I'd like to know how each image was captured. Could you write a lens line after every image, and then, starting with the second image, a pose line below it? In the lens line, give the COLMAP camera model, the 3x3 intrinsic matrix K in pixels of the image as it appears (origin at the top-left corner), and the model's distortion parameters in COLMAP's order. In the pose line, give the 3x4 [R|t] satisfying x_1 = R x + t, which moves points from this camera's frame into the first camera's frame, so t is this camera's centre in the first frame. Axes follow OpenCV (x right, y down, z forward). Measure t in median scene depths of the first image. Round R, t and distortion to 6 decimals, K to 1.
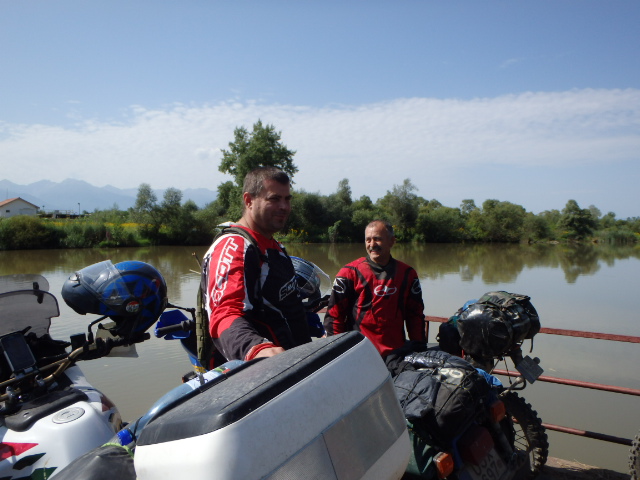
lens RADIAL K [[527.1, 0, 318.2], [0, 527.1, 219.0], [0, 0, 1]] dist [-0.028988, 0.004926]
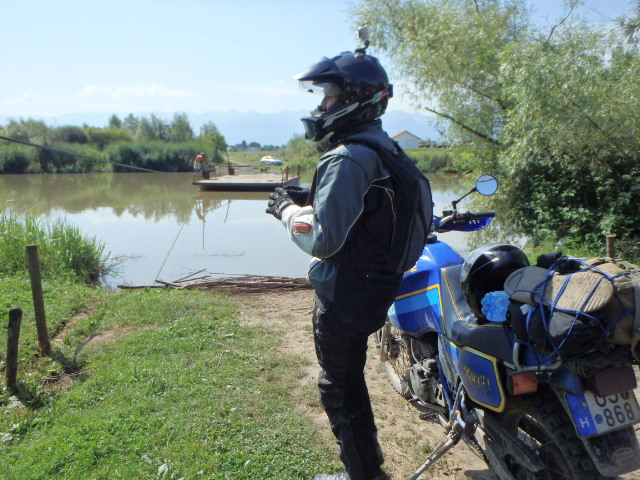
lens RADIAL K [[527.1, 0, 318.2], [0, 527.1, 219.0], [0, 0, 1]] dist [-0.028988, 0.004926]
pose [[0.751470, 0.095490, -0.652820, 0.165746], [-0.008148, 0.990739, 0.135539, -0.002998], [0.659717, -0.096534, 0.745288, -0.120736]]
